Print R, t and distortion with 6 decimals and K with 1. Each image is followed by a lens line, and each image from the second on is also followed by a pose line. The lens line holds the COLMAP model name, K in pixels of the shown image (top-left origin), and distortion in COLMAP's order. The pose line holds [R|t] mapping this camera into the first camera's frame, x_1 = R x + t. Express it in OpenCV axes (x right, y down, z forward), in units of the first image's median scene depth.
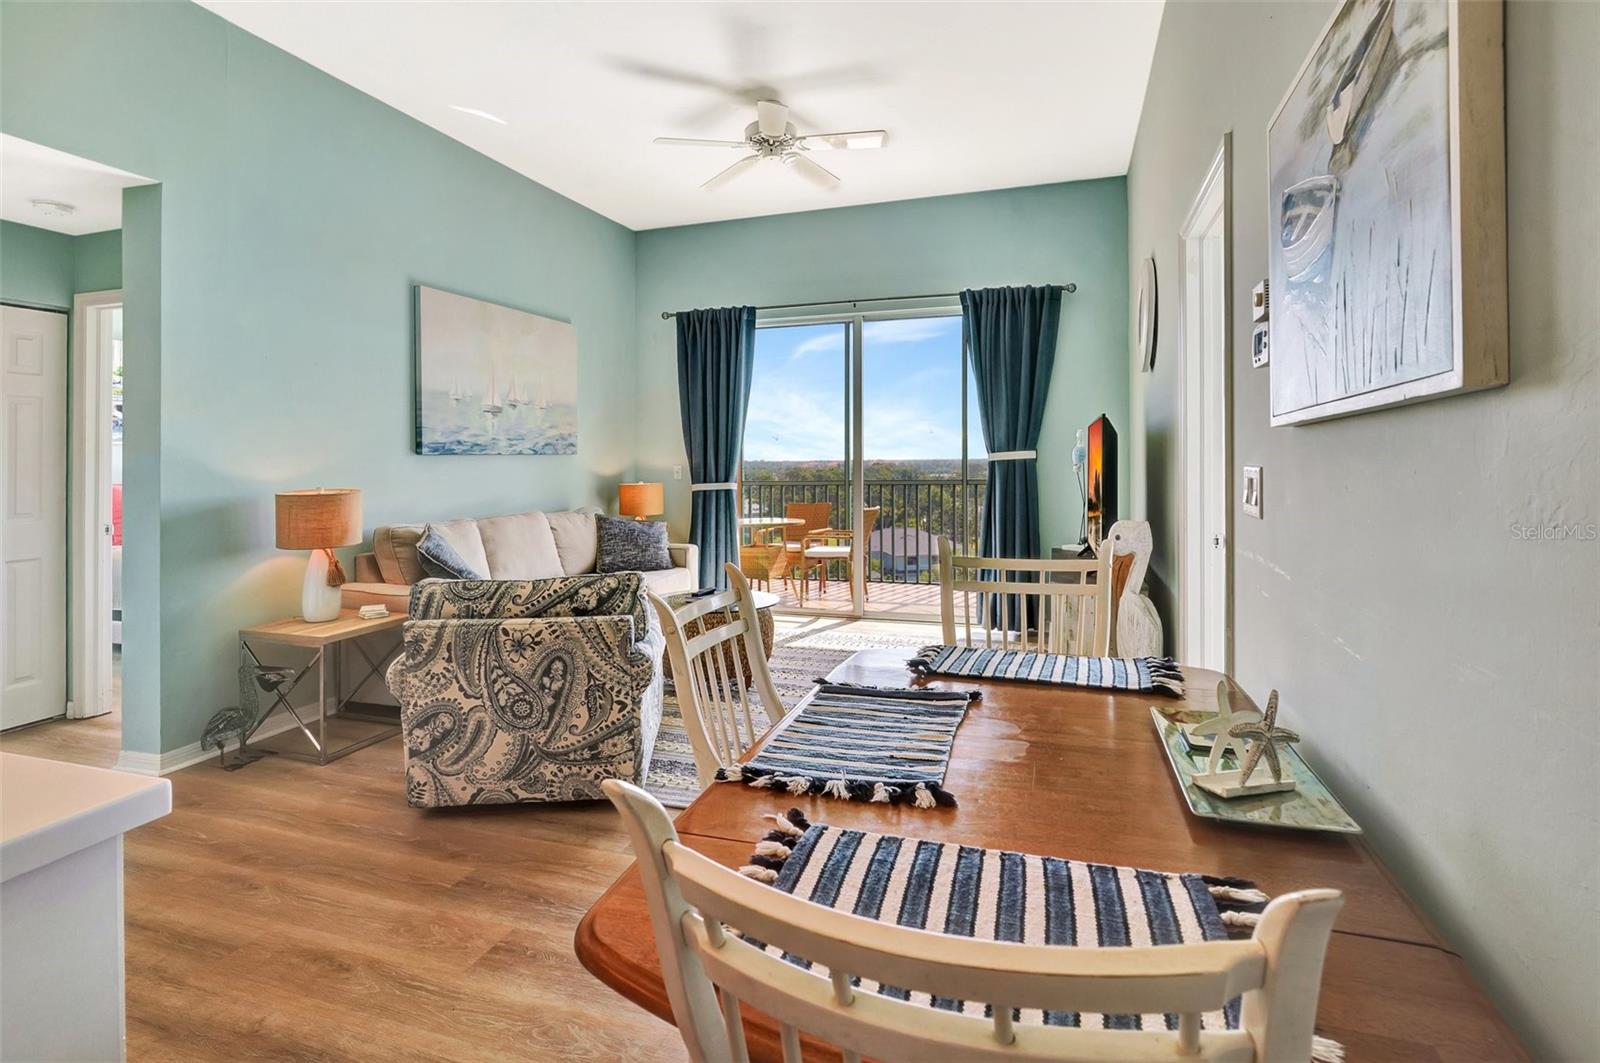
lens RADIAL K [[789.1, 0, 792.4], [0, 789.1, 460.9], [0, 0, 1]] dist [-0.002948, -0.000232]
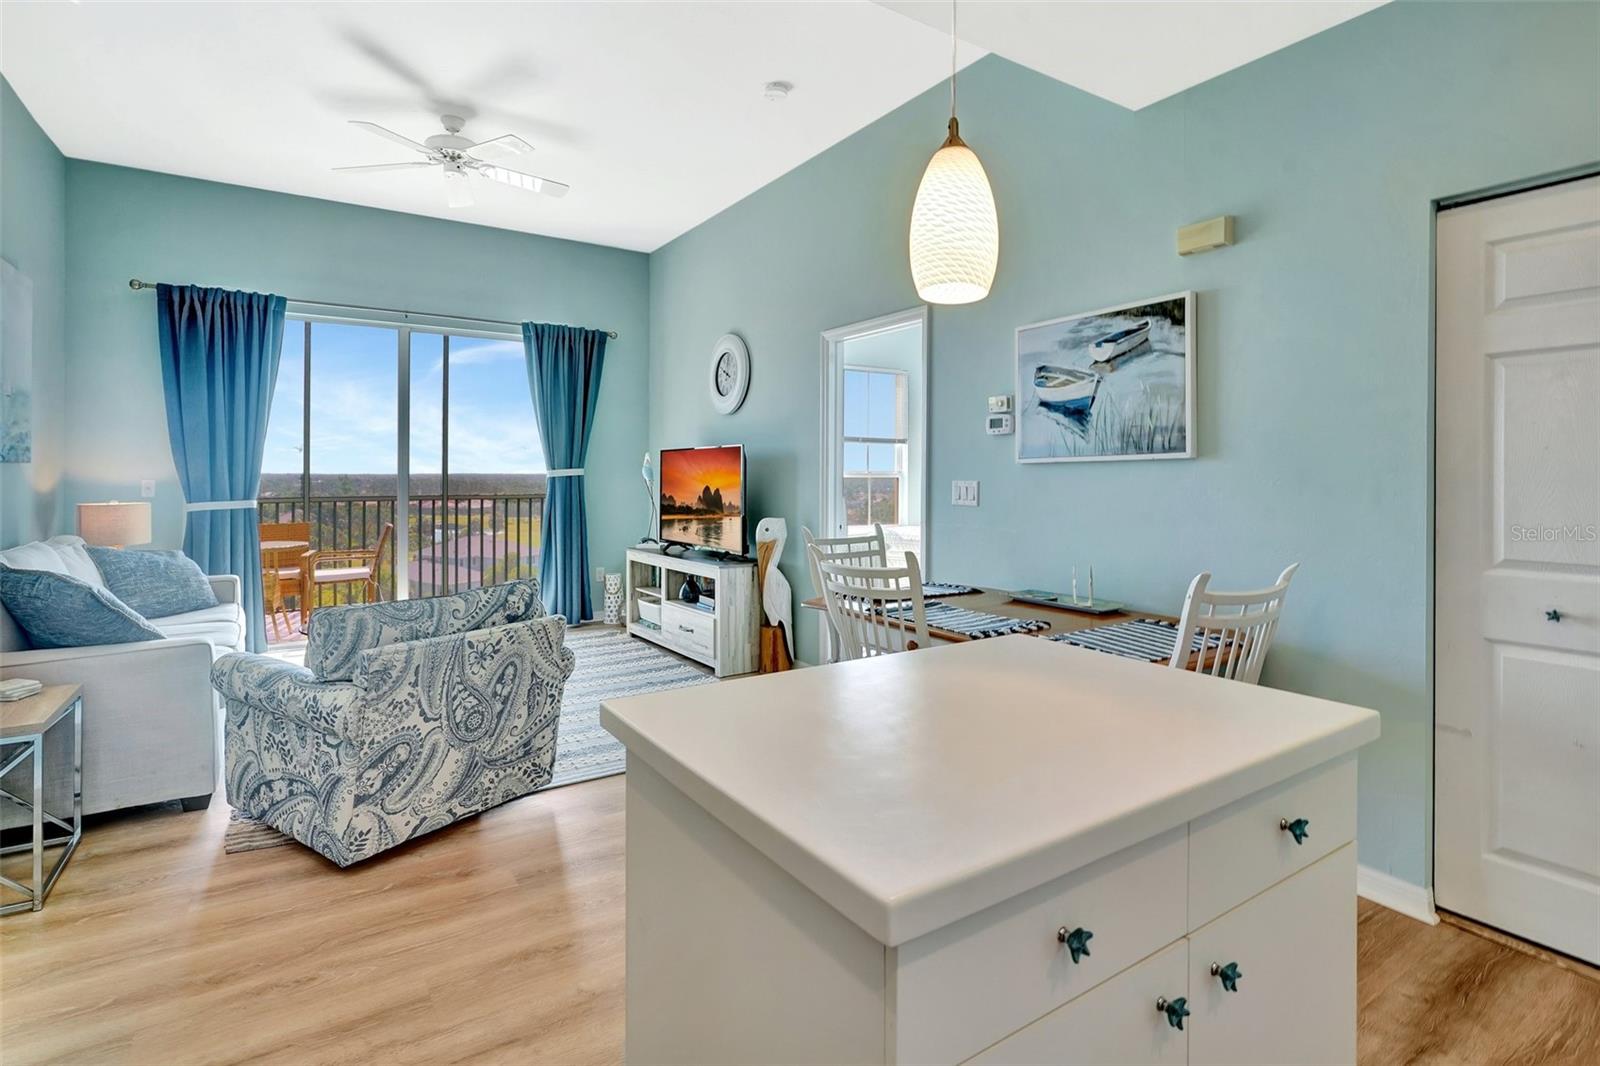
lens RADIAL K [[789.1, 0, 792.4], [0, 789.1, 462.4], [0, 0, 1]] dist [-0.002948, -0.000232]
pose [[0.623233, 0.021096, 0.781751, -0.868173], [-0.006332, 0.999739, -0.021930, 0.005424], [-0.782010, 0.008717, 0.623204, 0.056981]]
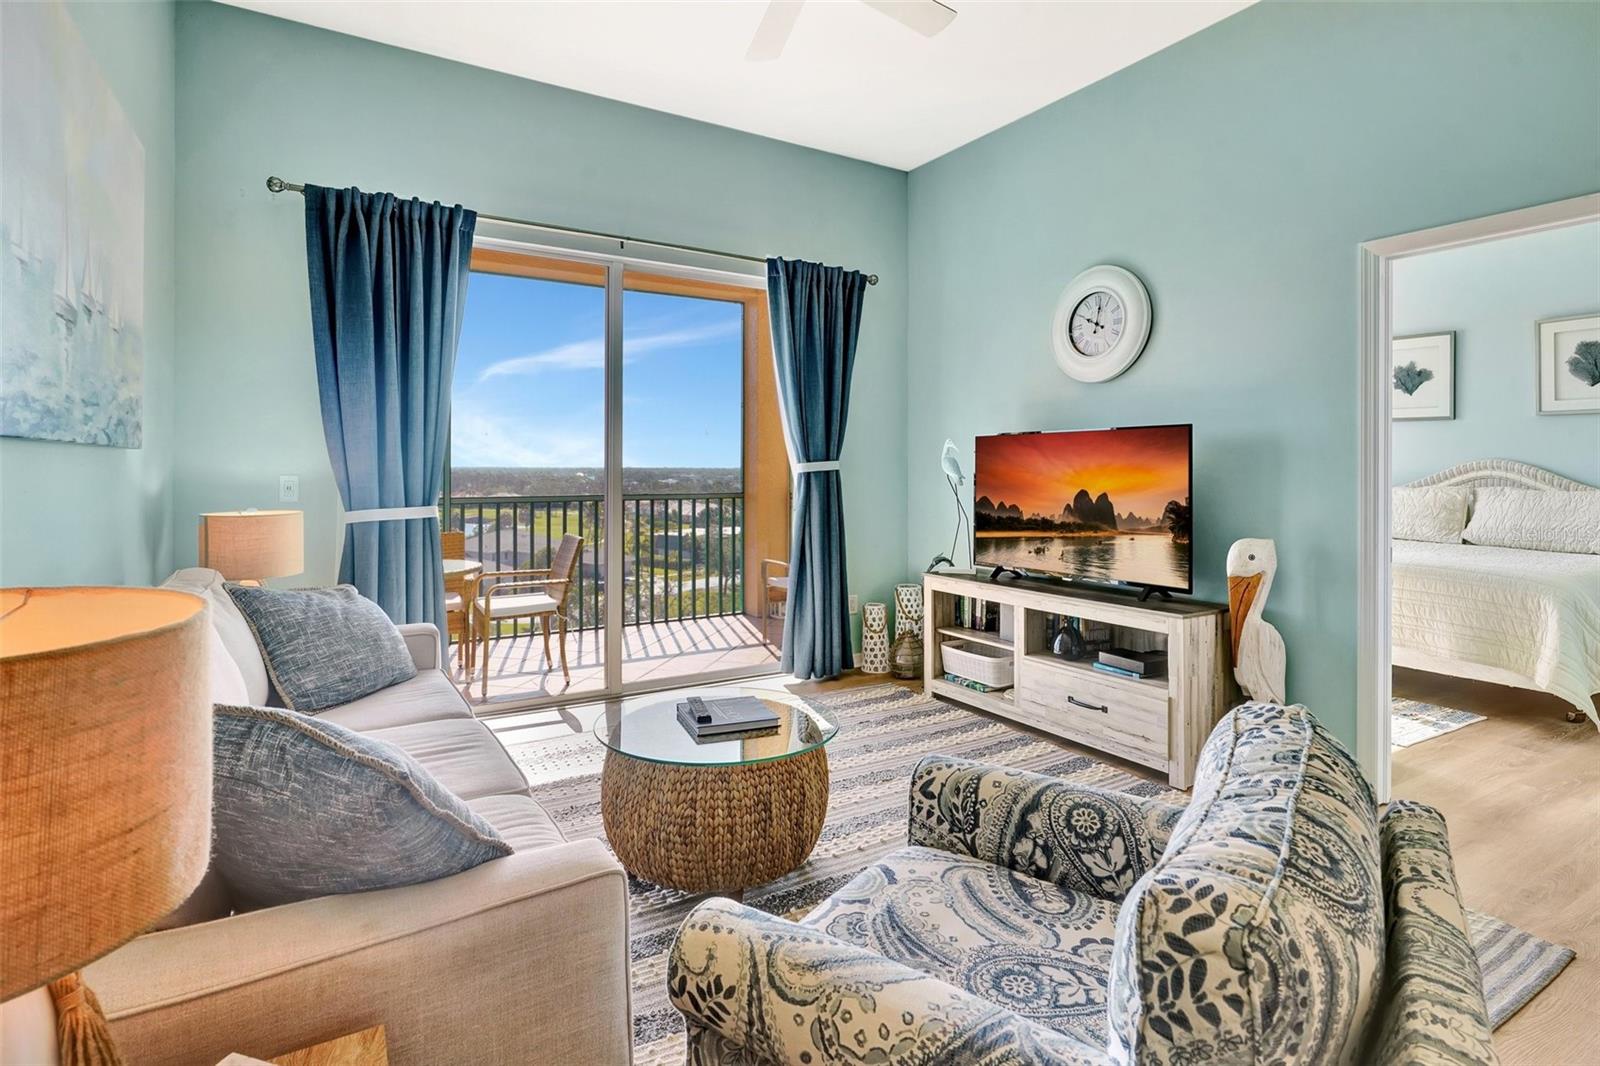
lens RADIAL K [[814.1, 0, 803.0], [0, 814.1, 454.2], [0, 0, 1]] dist [-0.001279, -0.000257]
pose [[0.649624, 0.022538, 0.759921, -0.816363], [-0.008860, 0.999717, -0.022076, 0.002208], [-0.760204, 0.007608, 0.649640, 0.951620]]
